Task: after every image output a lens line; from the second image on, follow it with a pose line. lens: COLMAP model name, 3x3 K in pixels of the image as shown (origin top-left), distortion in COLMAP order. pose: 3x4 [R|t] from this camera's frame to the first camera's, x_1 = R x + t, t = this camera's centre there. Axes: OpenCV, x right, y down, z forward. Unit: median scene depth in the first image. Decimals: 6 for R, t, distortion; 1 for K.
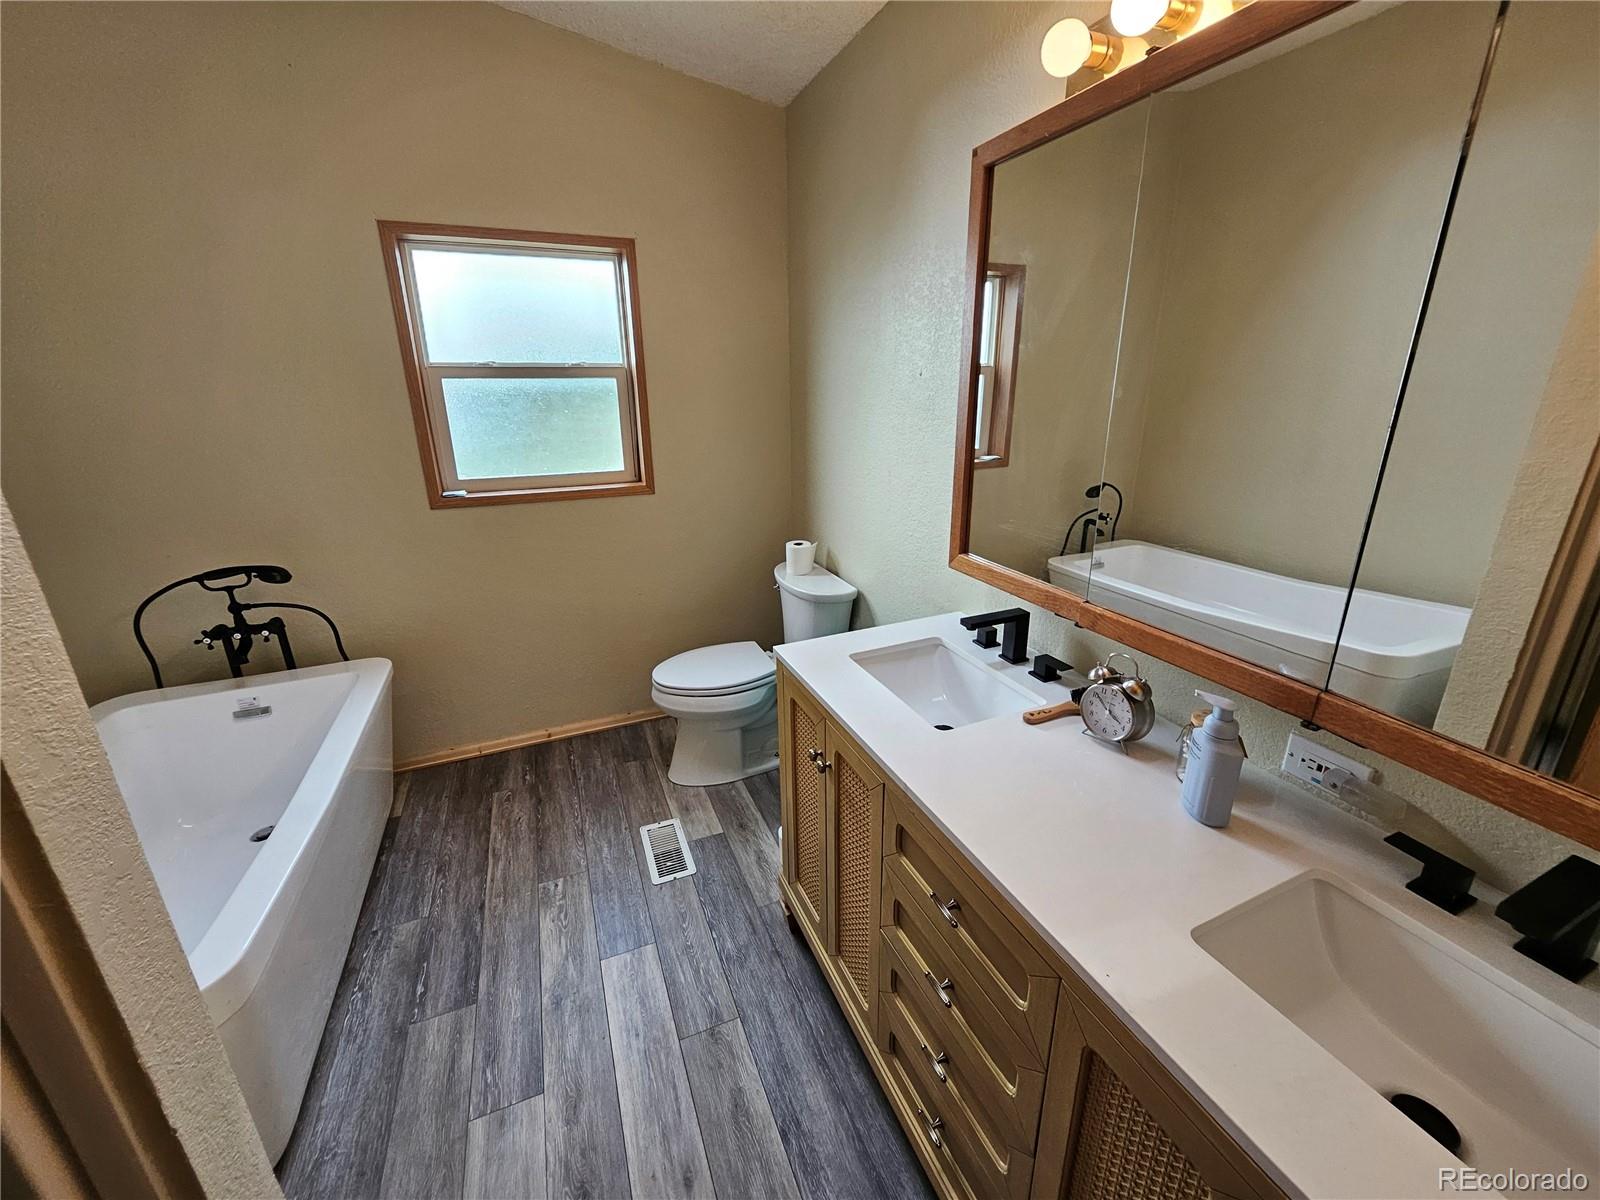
lens RADIAL K [[632.7, 0, 801.6], [0, 632.7, 592.1], [0, 0, 1]] dist [-0.009985, 0.001194]
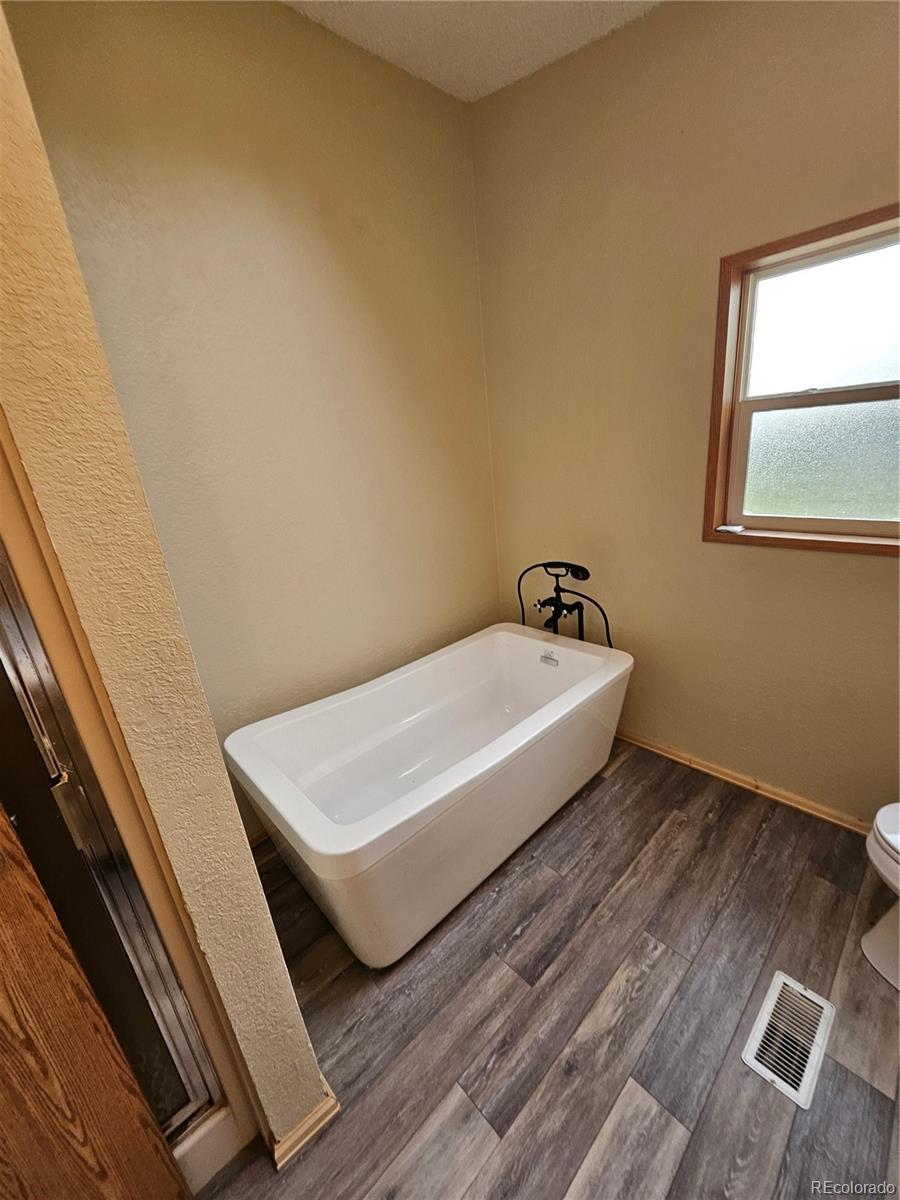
lens RADIAL K [[474.5, 0, 482.3], [0, 474.5, 600.4], [0, 0, 1]] dist [-0.009985, 0.001194]
pose [[0.363169, 0.270870, -0.891481, 0.015111], [-0.213471, 0.955547, 0.203372, -0.130529], [0.906939, 0.116447, 0.404848, 0.388519]]
